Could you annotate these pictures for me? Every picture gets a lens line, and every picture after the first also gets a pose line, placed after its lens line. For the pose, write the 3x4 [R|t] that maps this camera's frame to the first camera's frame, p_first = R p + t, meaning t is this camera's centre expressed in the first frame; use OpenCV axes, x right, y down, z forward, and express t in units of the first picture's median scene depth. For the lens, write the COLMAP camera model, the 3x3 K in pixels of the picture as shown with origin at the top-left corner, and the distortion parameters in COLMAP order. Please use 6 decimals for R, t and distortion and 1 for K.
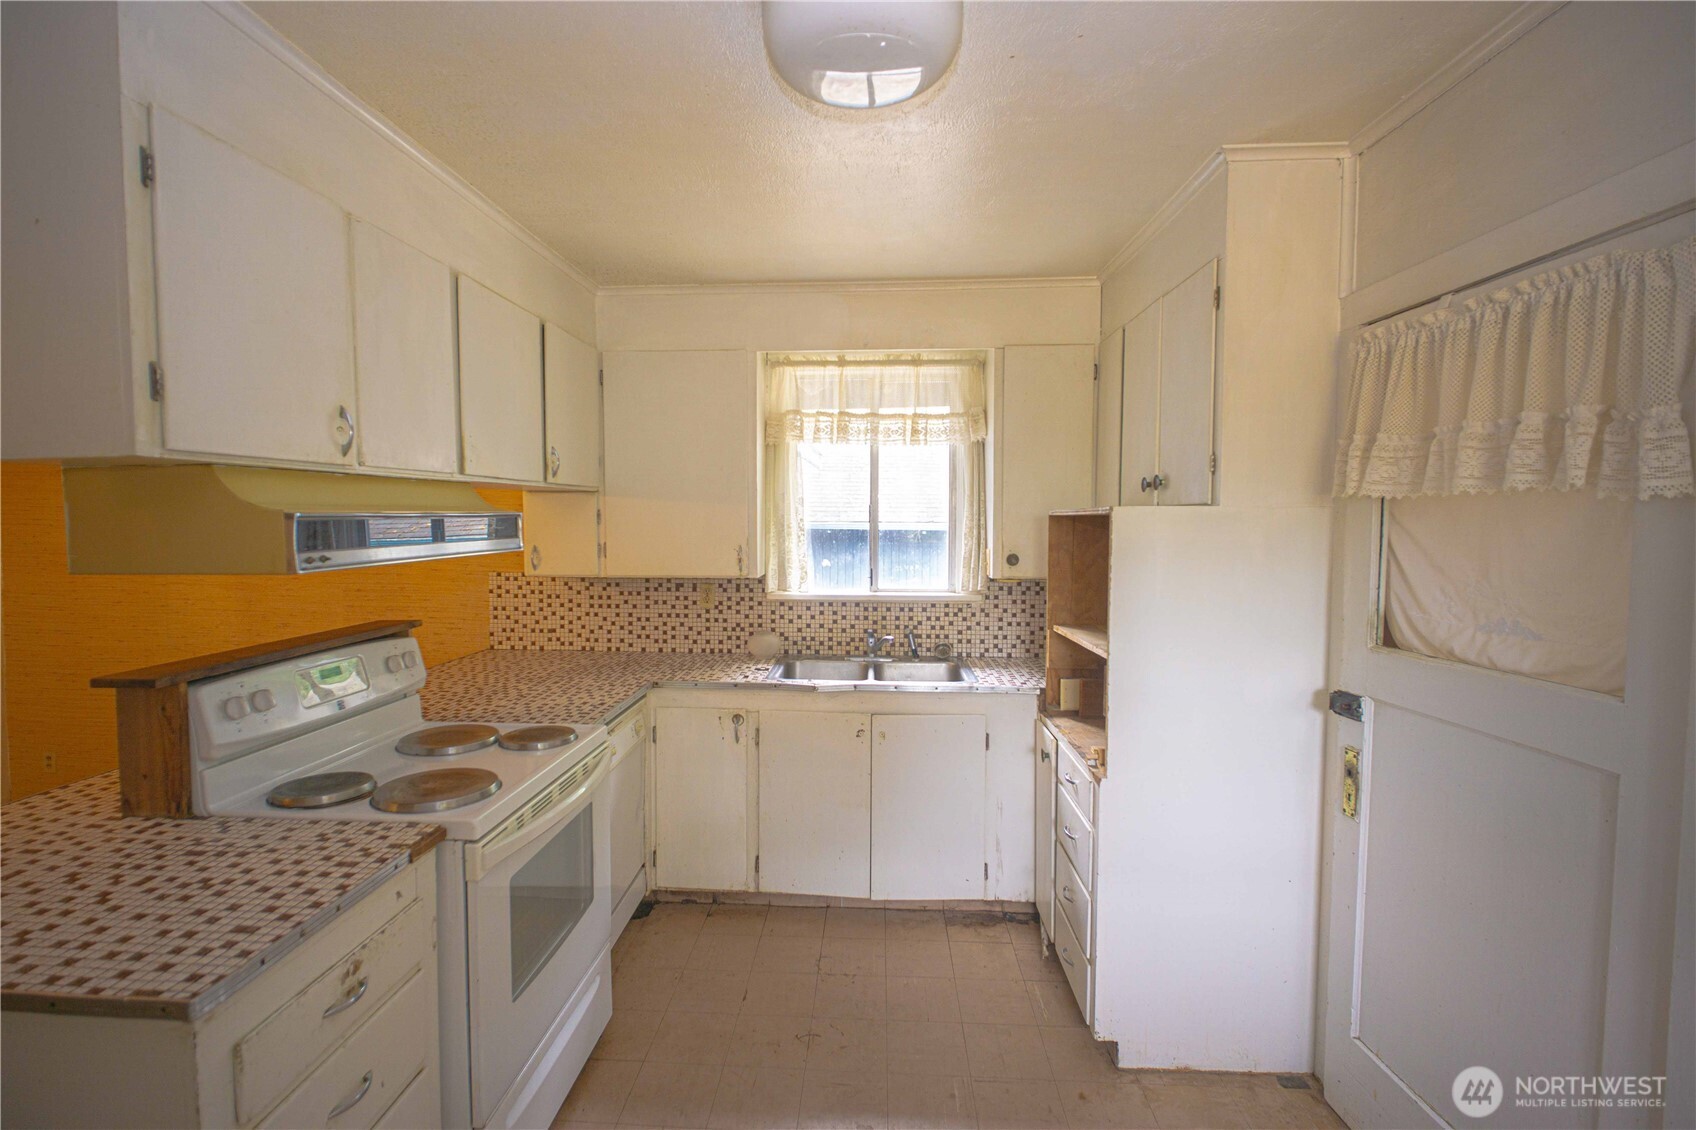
lens RADIAL K [[780.9, 0, 853.7], [0, 780.9, 556.0], [0, 0, 1]] dist [-0.004856, -0.002963]
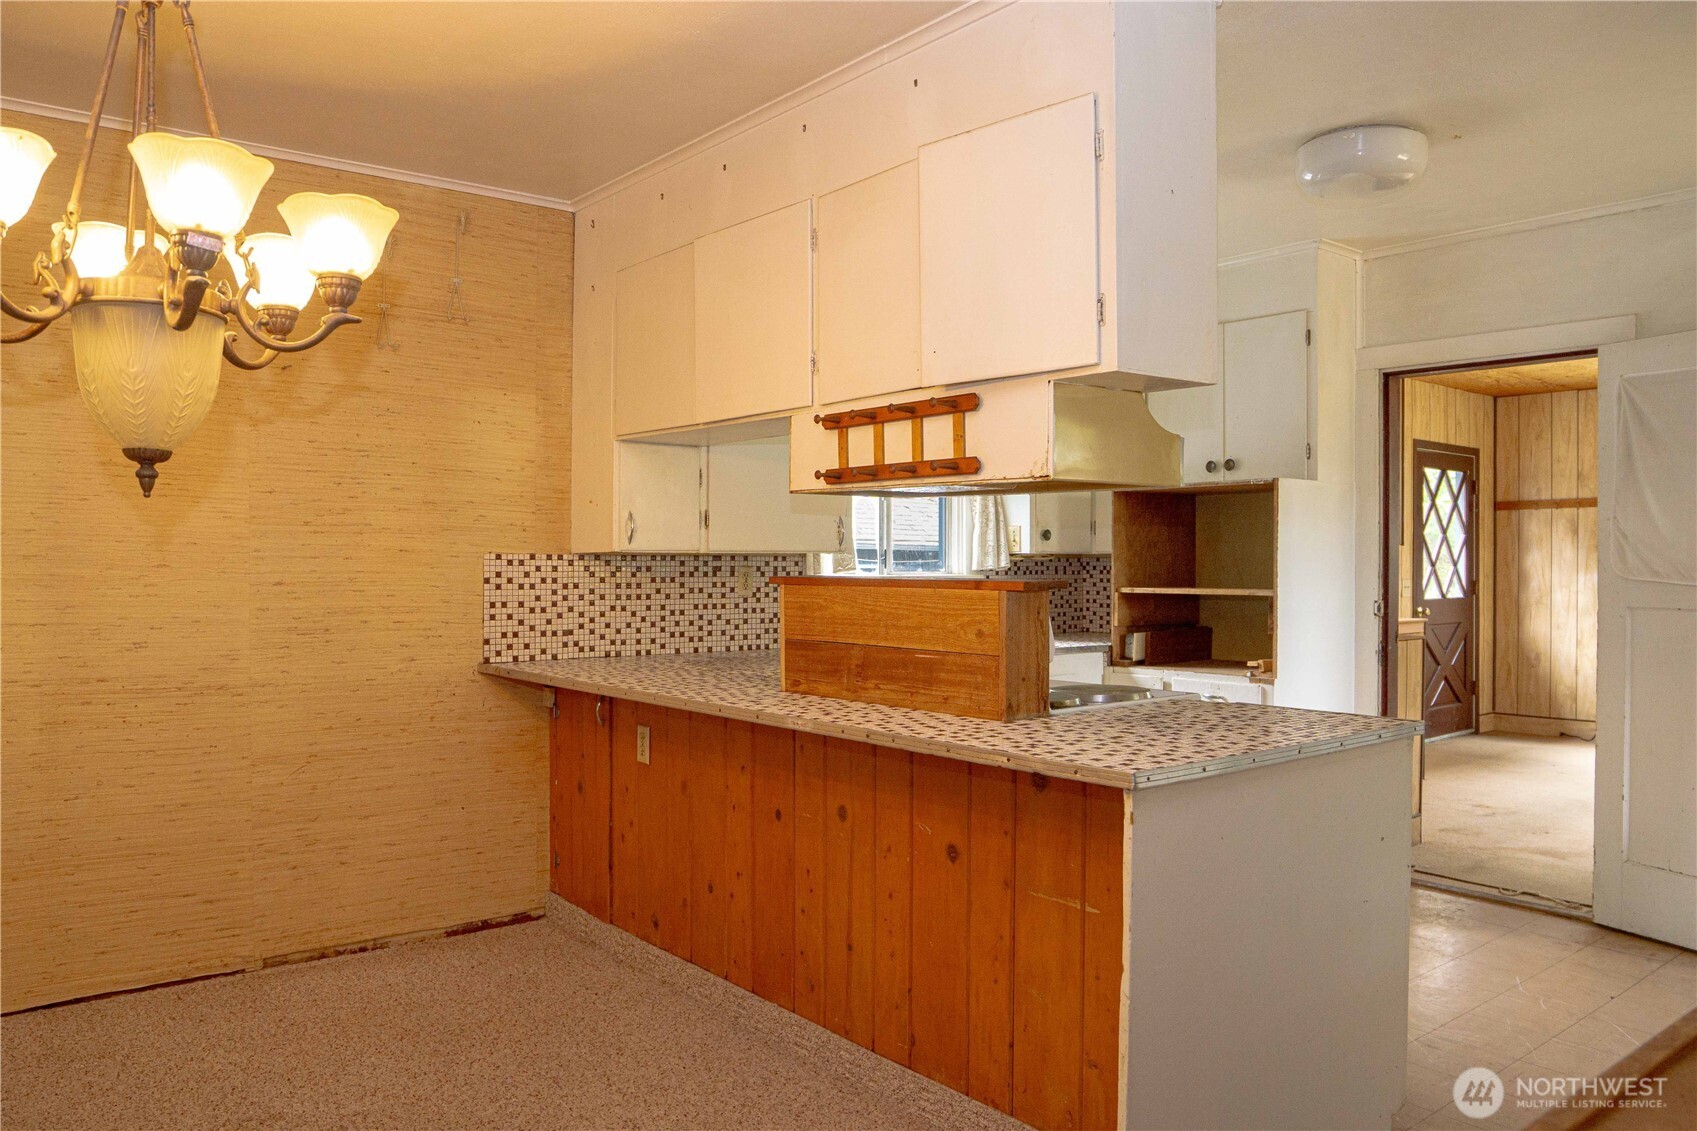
lens RADIAL K [[1208.8, 0, 852.9], [0, 1208.8, 553.3], [0, 0, 1]] dist [-0.065666, 0.002625]
pose [[0.741083, 0.001003, 0.671412, -0.959078], [0.032601, 0.998766, -0.037476, 0.072690], [-0.670621, 0.049661, 0.740136, -0.030851]]
